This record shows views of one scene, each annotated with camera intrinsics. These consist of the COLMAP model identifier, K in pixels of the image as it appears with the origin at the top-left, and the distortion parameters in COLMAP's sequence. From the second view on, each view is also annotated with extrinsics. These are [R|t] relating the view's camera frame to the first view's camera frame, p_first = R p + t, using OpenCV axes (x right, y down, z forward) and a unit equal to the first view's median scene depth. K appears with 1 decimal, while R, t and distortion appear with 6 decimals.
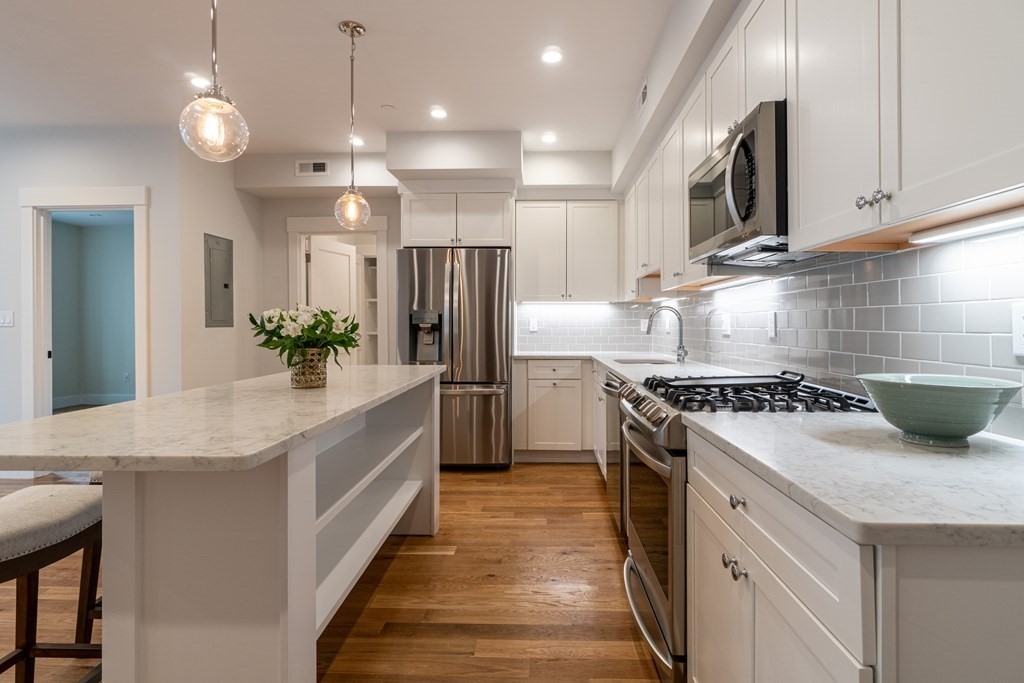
lens RADIAL K [[525.8, 0, 516.0], [0, 525.8, 332.7], [0, 0, 1]] dist [0.001060, 0.000323]
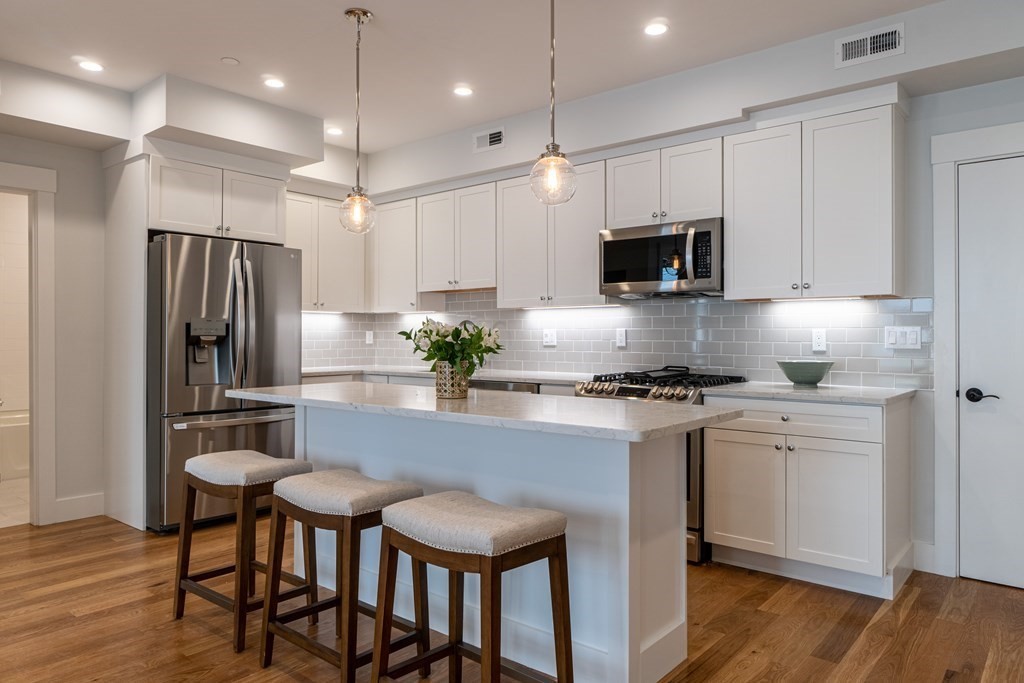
lens RADIAL K [[692.1, 0, 516.2], [0, 692.1, 339.4], [0, 0, 1]] dist [0.006601, 0.001175]
pose [[0.614532, -0.003082, 0.788886, -0.682817], [0.009514, 0.999949, -0.003505, -0.003925], [-0.788835, 0.009660, 0.614530, 0.024365]]
